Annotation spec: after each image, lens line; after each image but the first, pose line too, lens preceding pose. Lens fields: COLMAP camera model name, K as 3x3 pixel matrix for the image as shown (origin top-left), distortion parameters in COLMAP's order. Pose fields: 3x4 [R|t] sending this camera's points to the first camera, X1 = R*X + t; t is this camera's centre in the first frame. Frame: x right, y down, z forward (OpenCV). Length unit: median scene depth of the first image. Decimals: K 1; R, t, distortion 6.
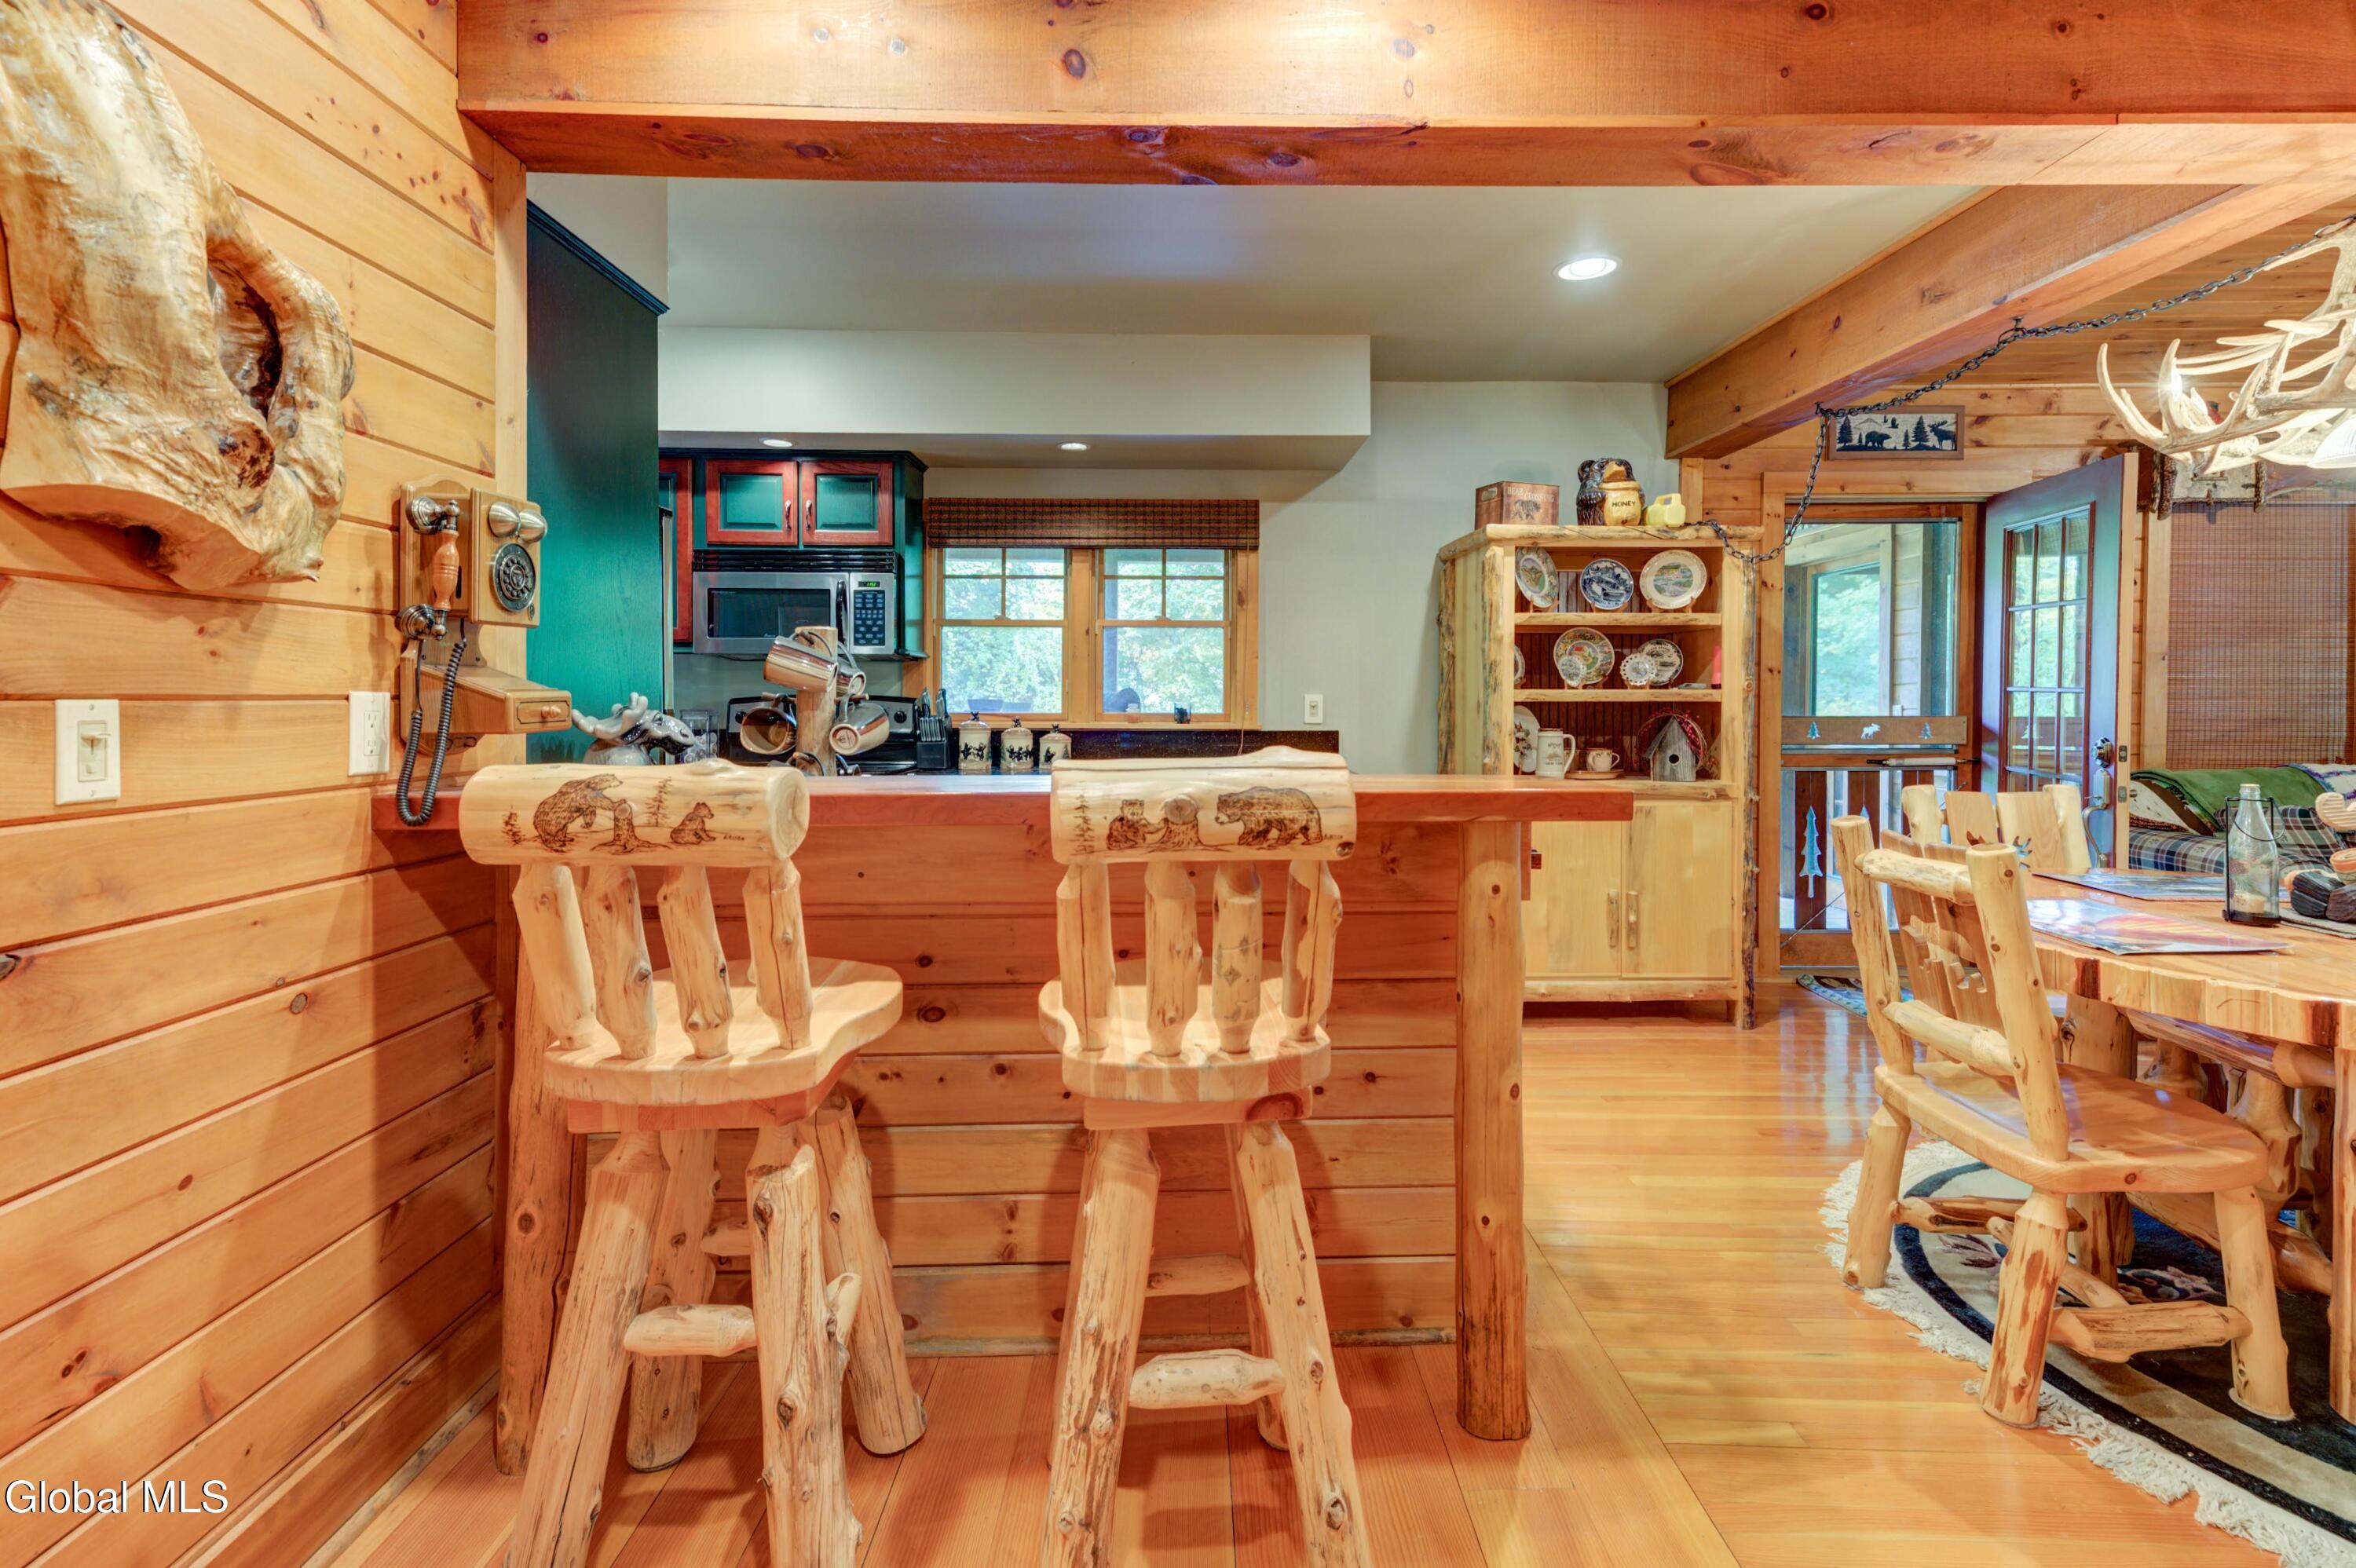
lens RADIAL K [[1118.6, 0, 1188.5], [0, 1118.6, 700.3], [0, 0, 1]] dist [0.023052, 0.000032]
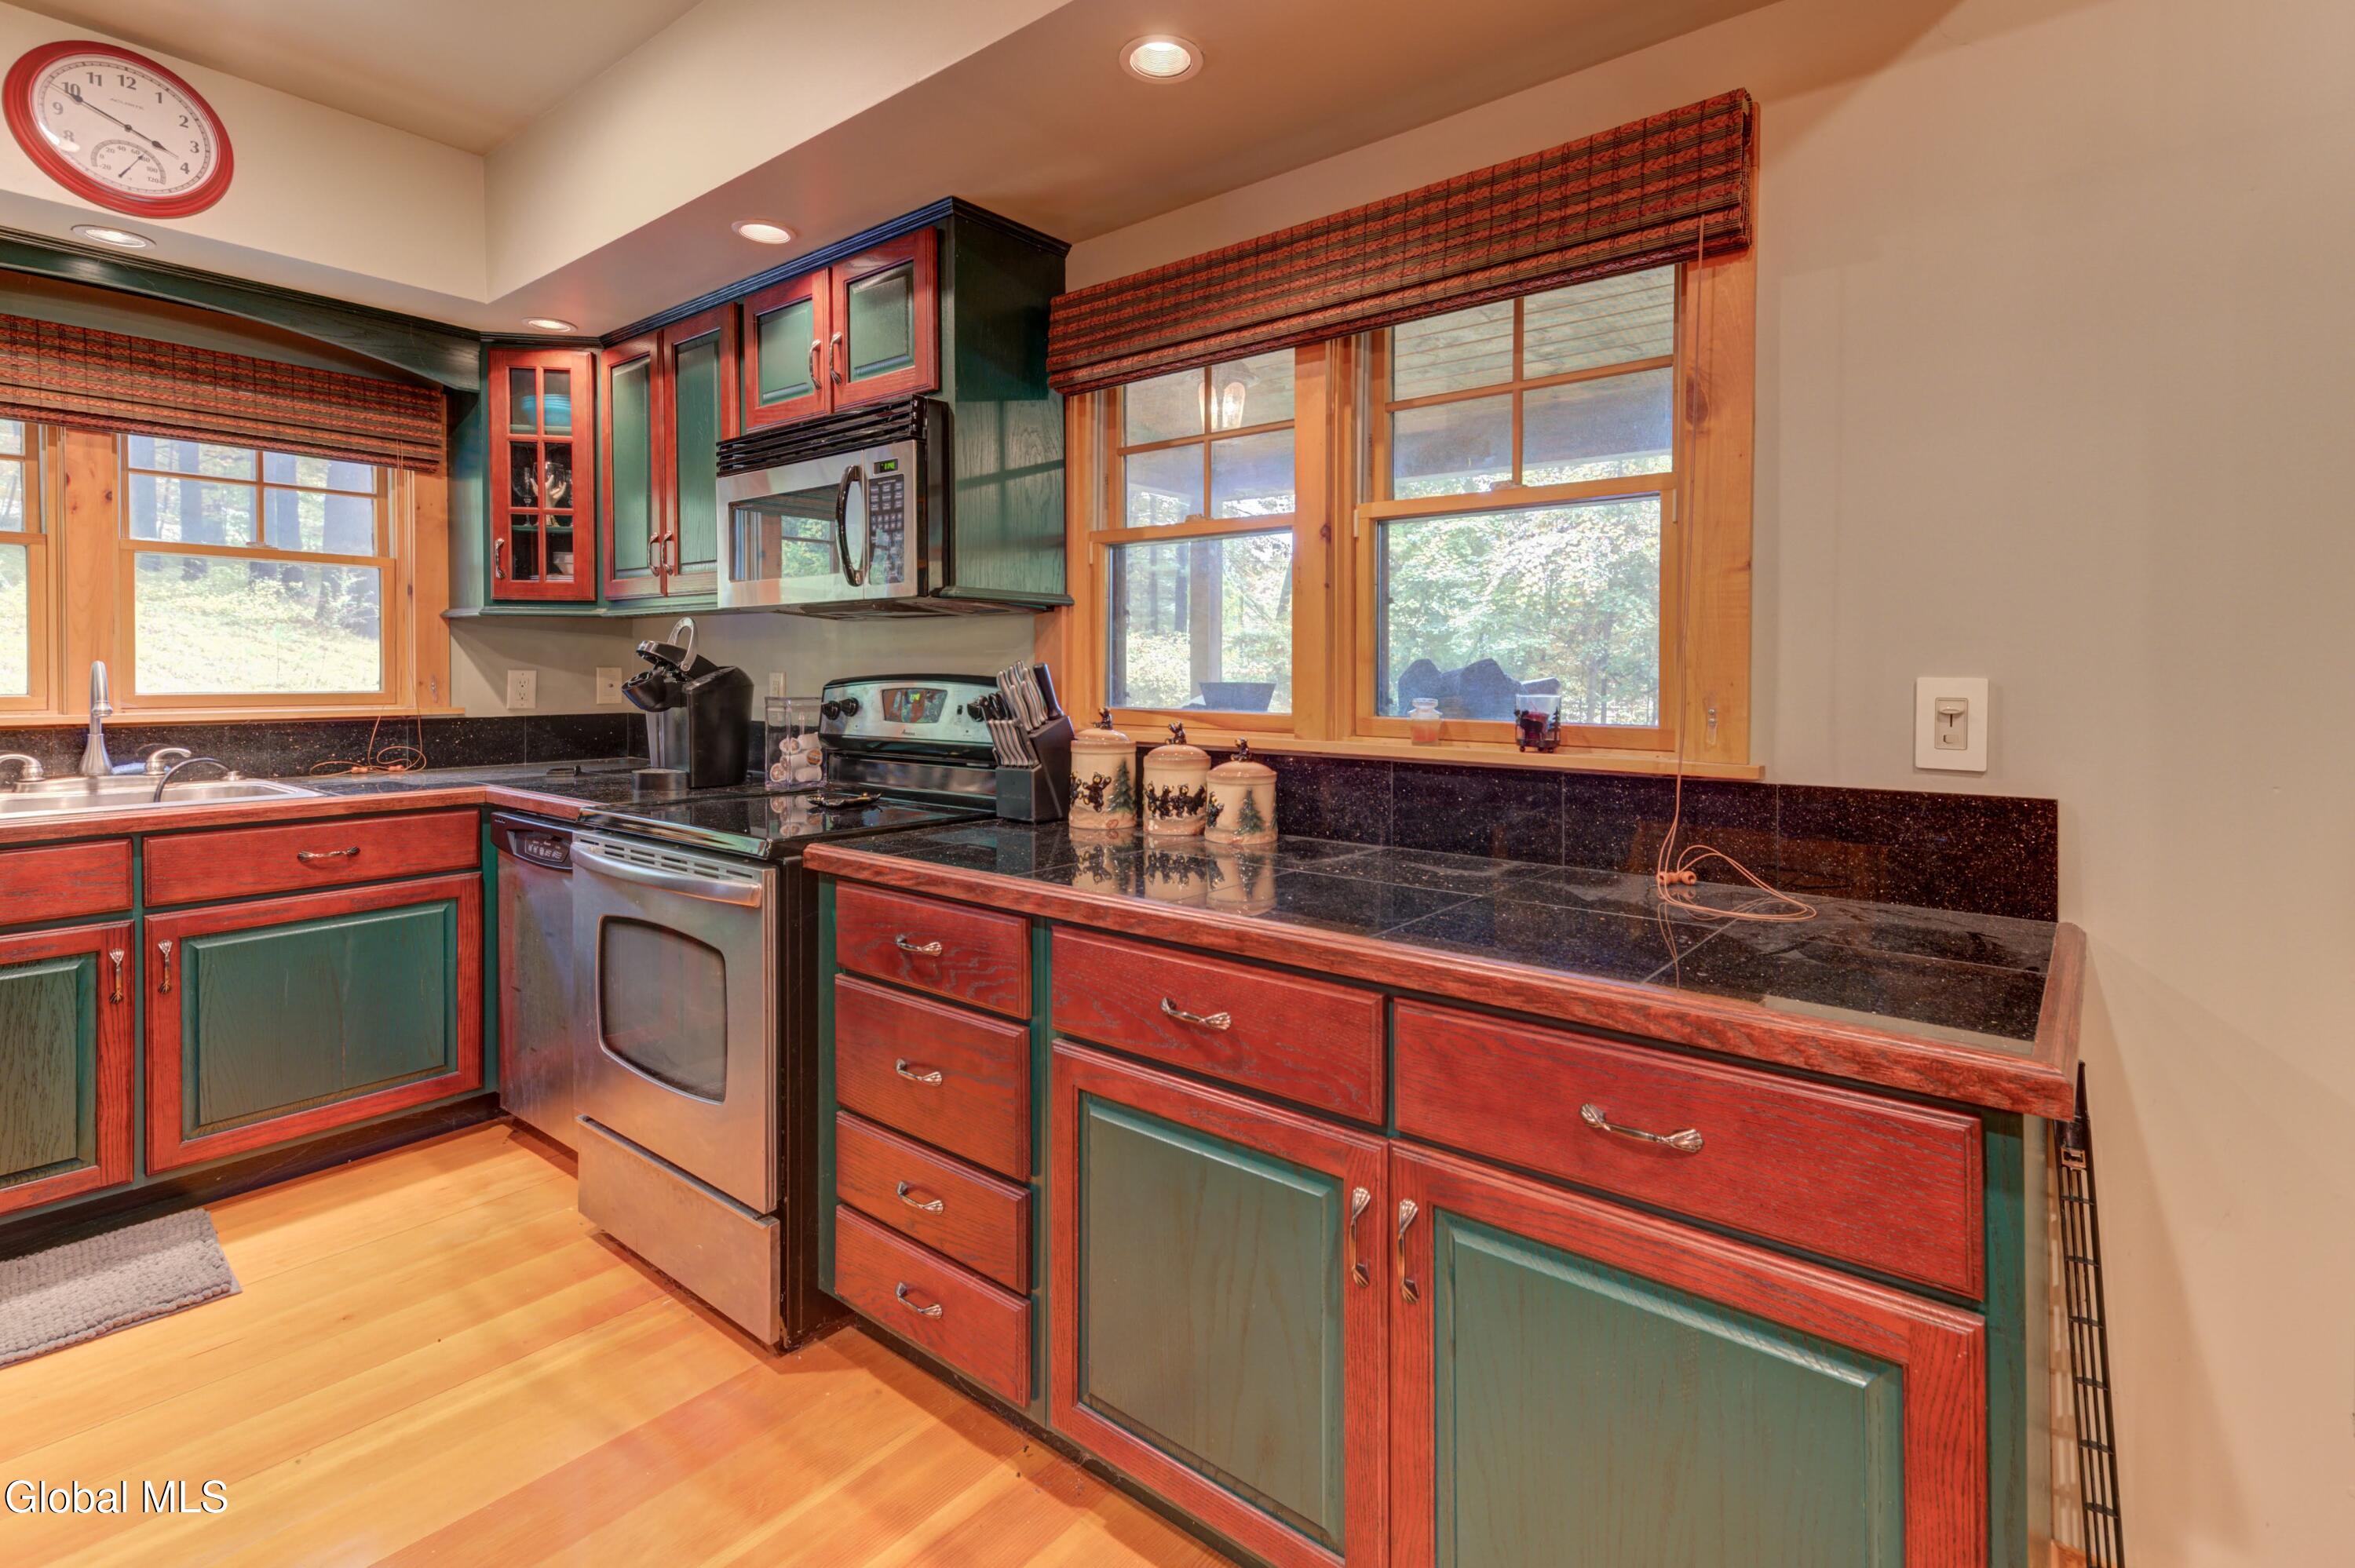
lens RADIAL K [[1118.1, 0, 1188.0], [0, 1118.1, 700.4], [0, 0, 1]] dist [0.023052, 0.000032]
pose [[0.773004, 0.014915, -0.634226, 0.155651], [-0.003707, 0.999813, 0.018995, -0.004065], [0.634391, -0.012332, 0.772914, 0.653155]]
